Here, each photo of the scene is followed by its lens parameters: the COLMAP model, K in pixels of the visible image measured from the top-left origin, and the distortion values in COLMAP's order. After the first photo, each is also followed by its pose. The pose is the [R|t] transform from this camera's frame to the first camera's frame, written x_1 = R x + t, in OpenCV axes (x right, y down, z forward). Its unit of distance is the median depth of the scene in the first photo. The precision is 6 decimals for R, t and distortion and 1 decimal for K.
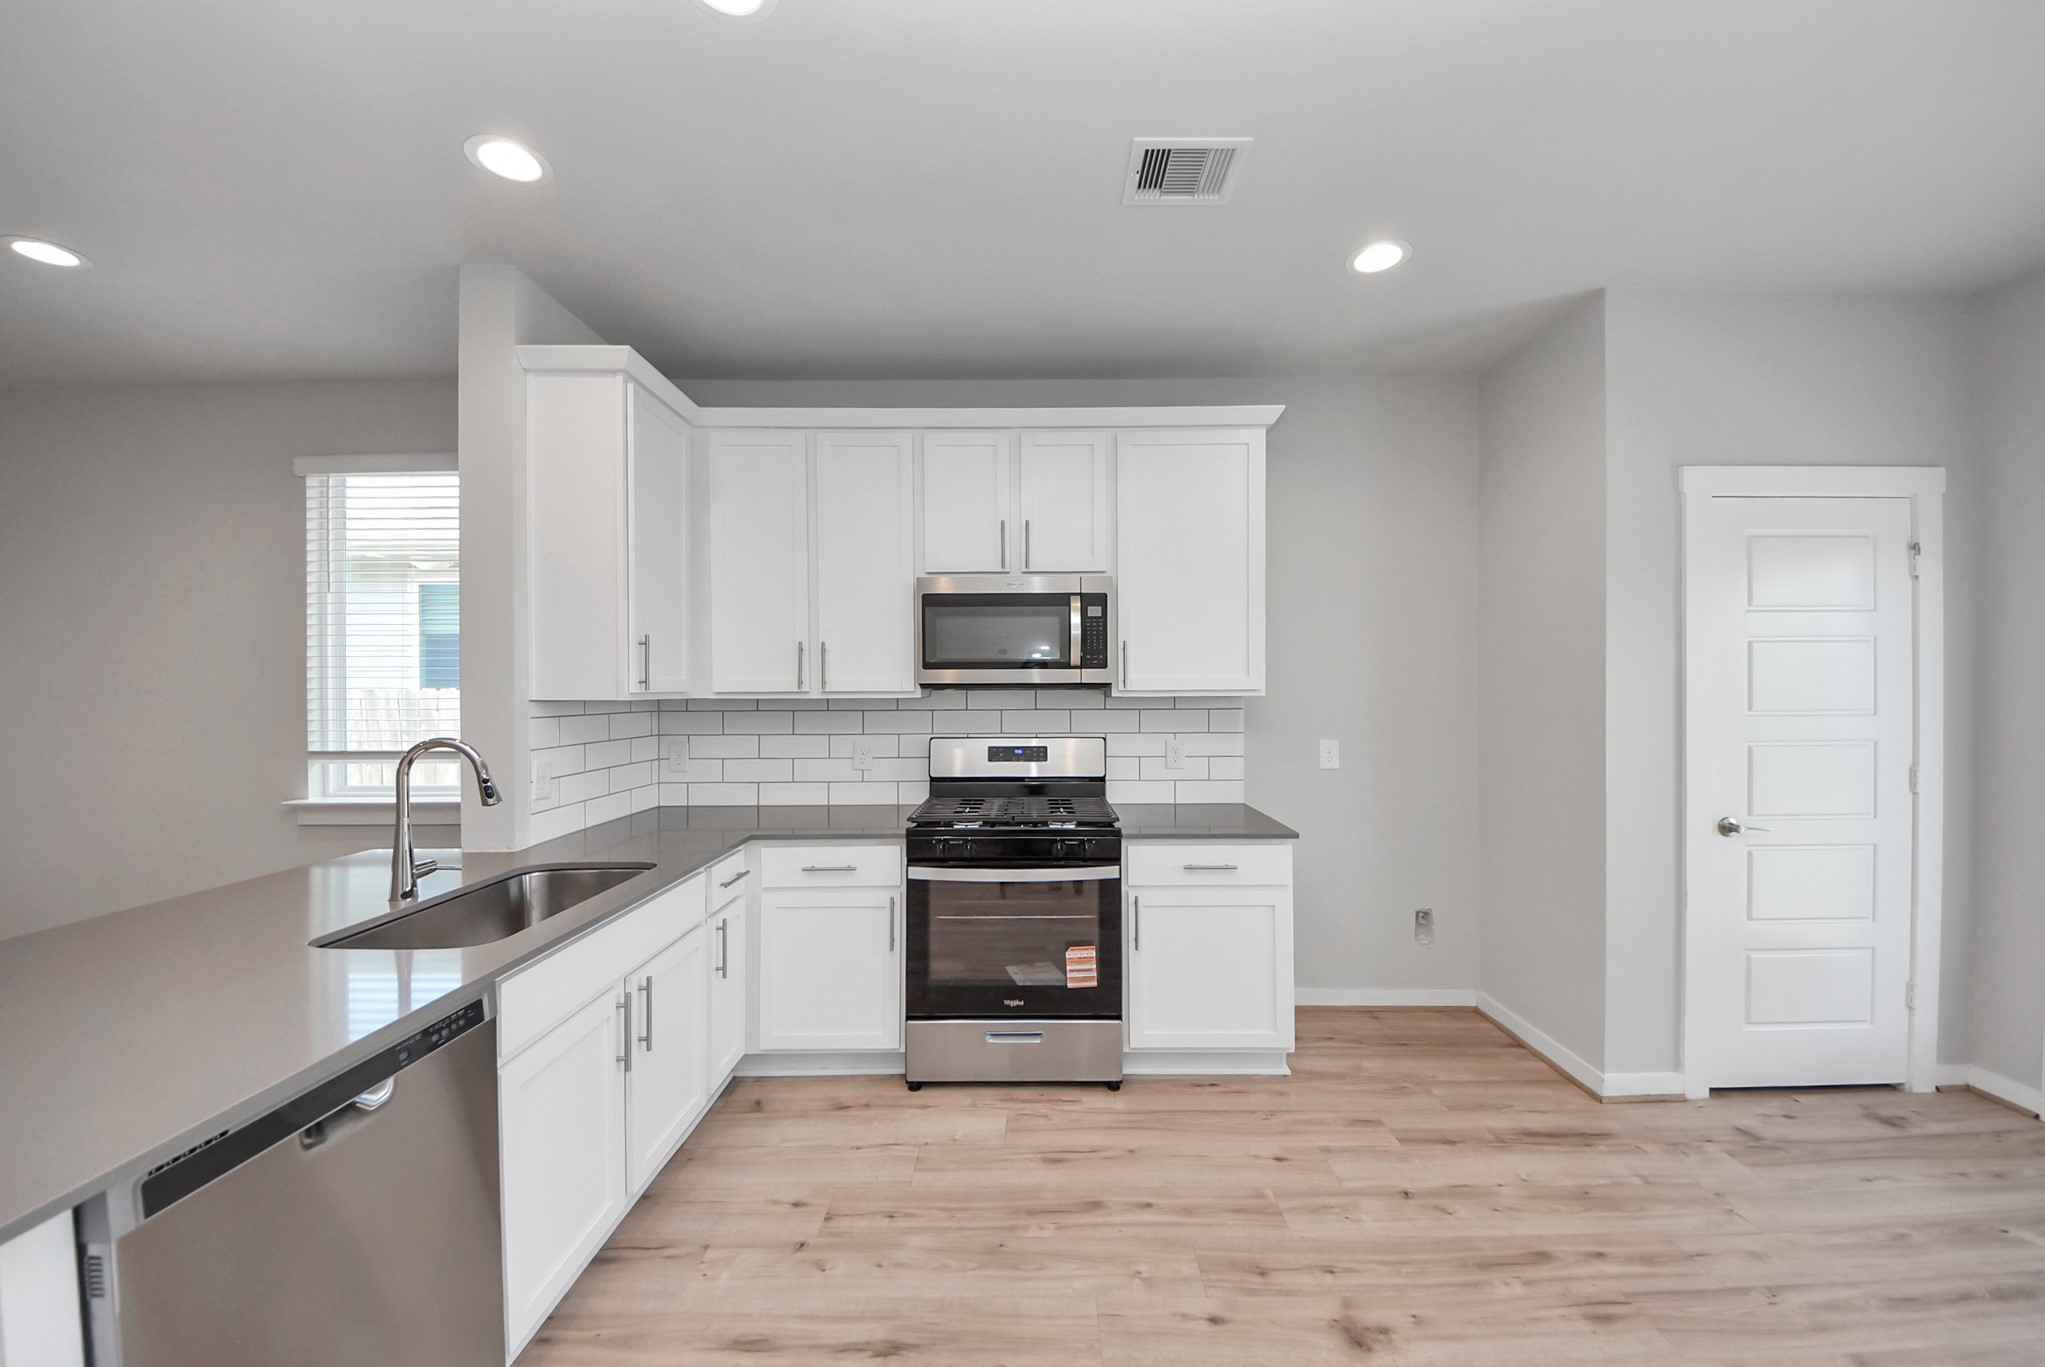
lens RADIAL K [[734.9, 0, 1037.1], [0, 734.9, 682.4], [0, 0, 1]] dist [-0.002763, 0.000009]
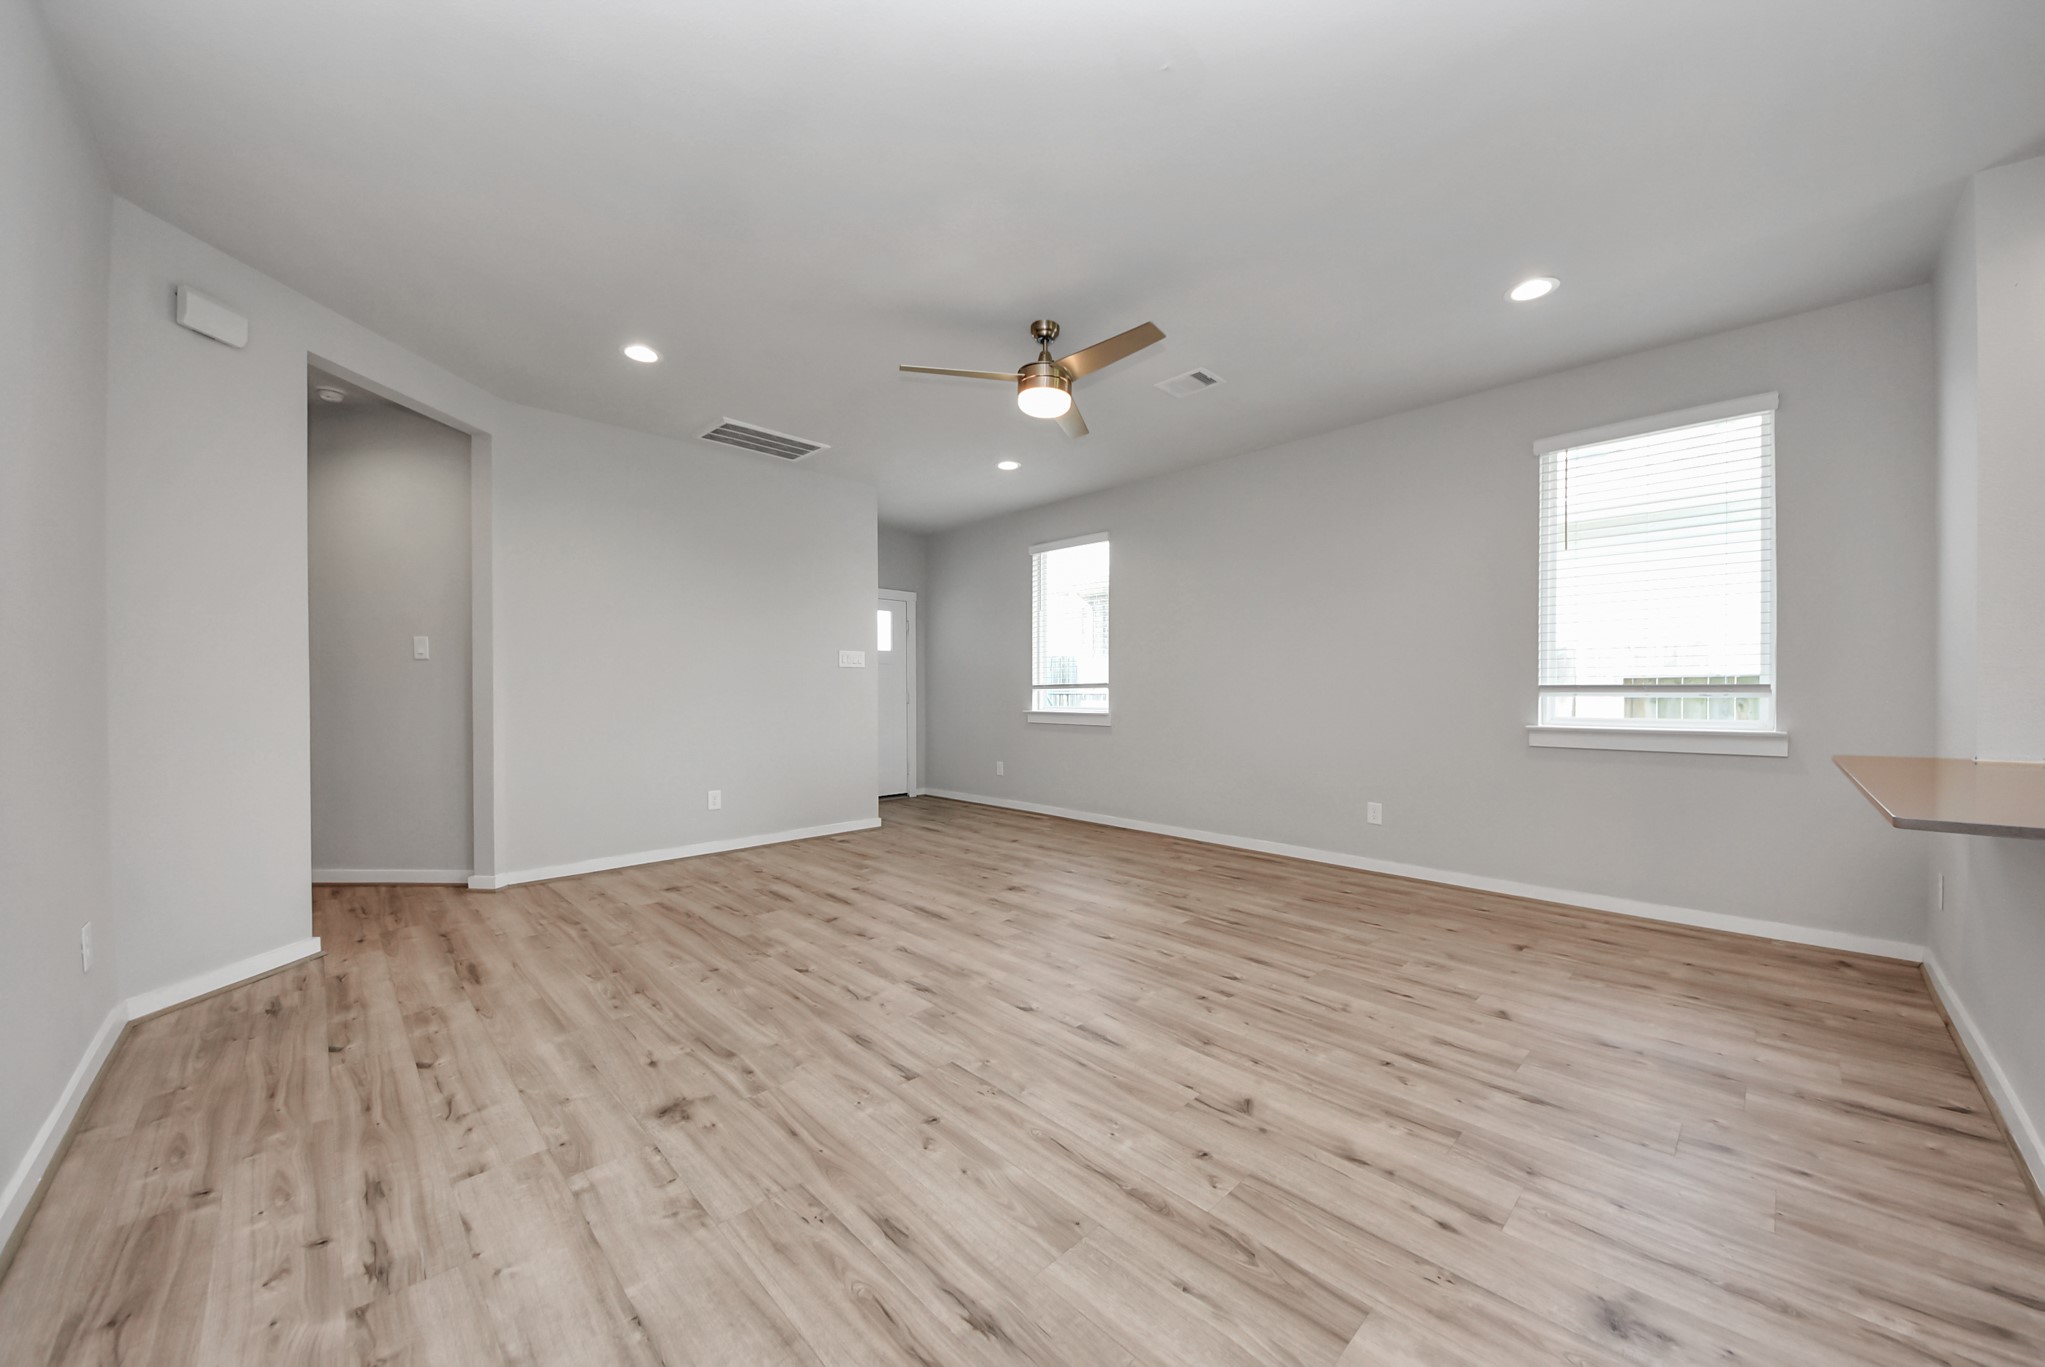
lens RADIAL K [[734.9, 0, 1043.4], [0, 734.9, 652.8], [0, 0, 1]] dist [-0.002763, 0.000009]
pose [[0.702771, -0.032690, -0.710664, -0.839199], [0.001297, 0.999001, -0.044670, 0.109785], [0.711415, 0.030471, 0.702112, -0.544811]]
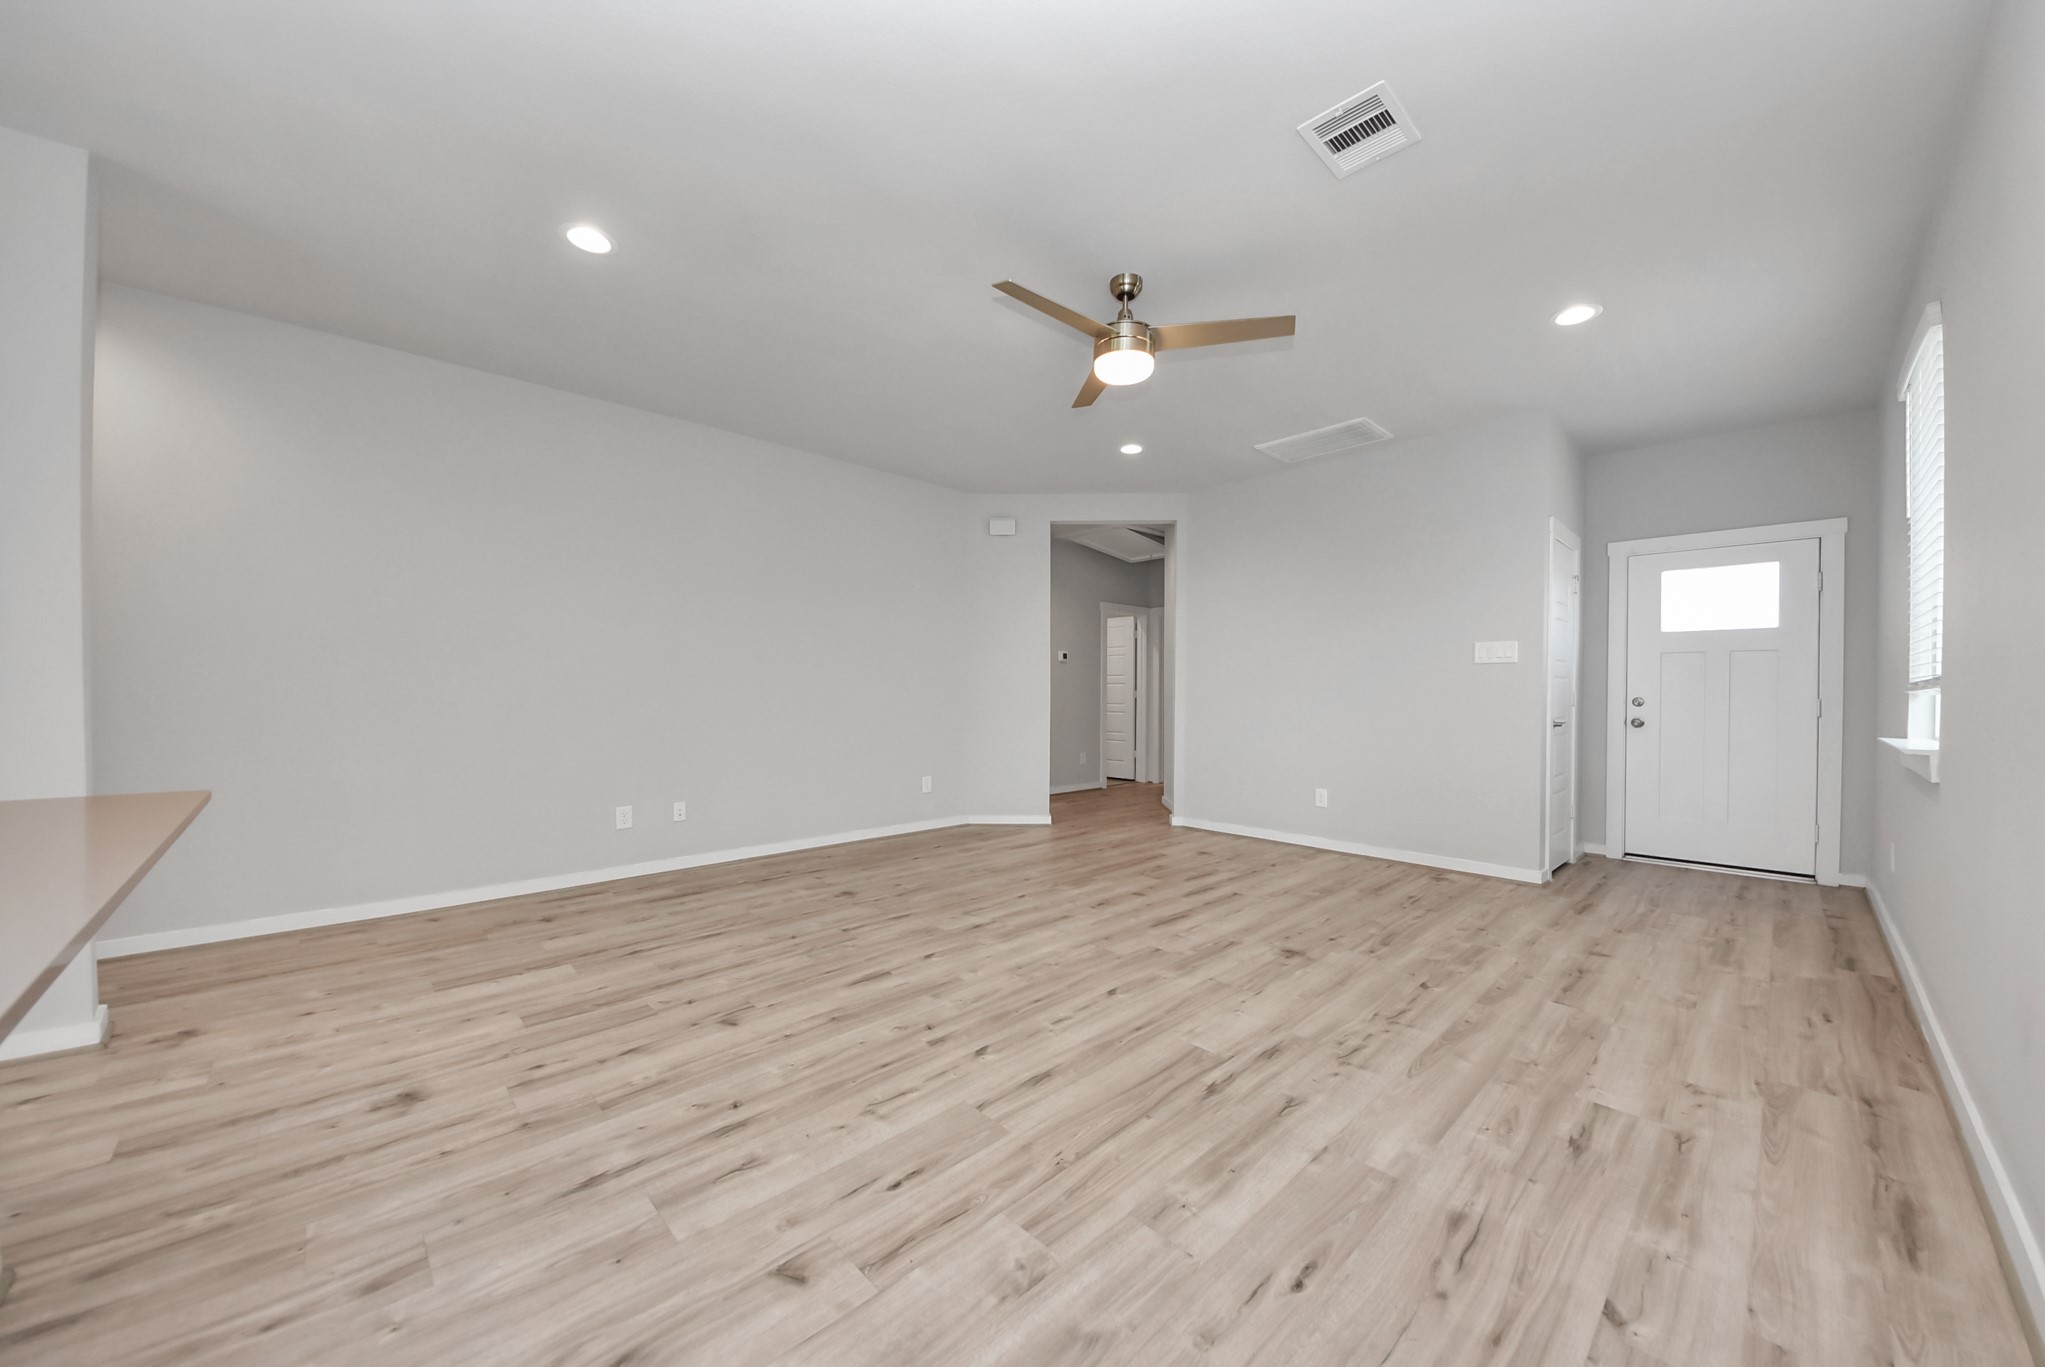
lens RADIAL K [[734.9, 0, 1030.8], [0, 734.9, 692.6], [0, 0, 1]] dist [-0.002763, 0.000009]
pose [[-0.727973, 0.003076, -0.685599, -0.880545], [0.002049, 0.999995, 0.002310, 0.115903], [0.685603, 0.000277, -0.727976, 1.089479]]
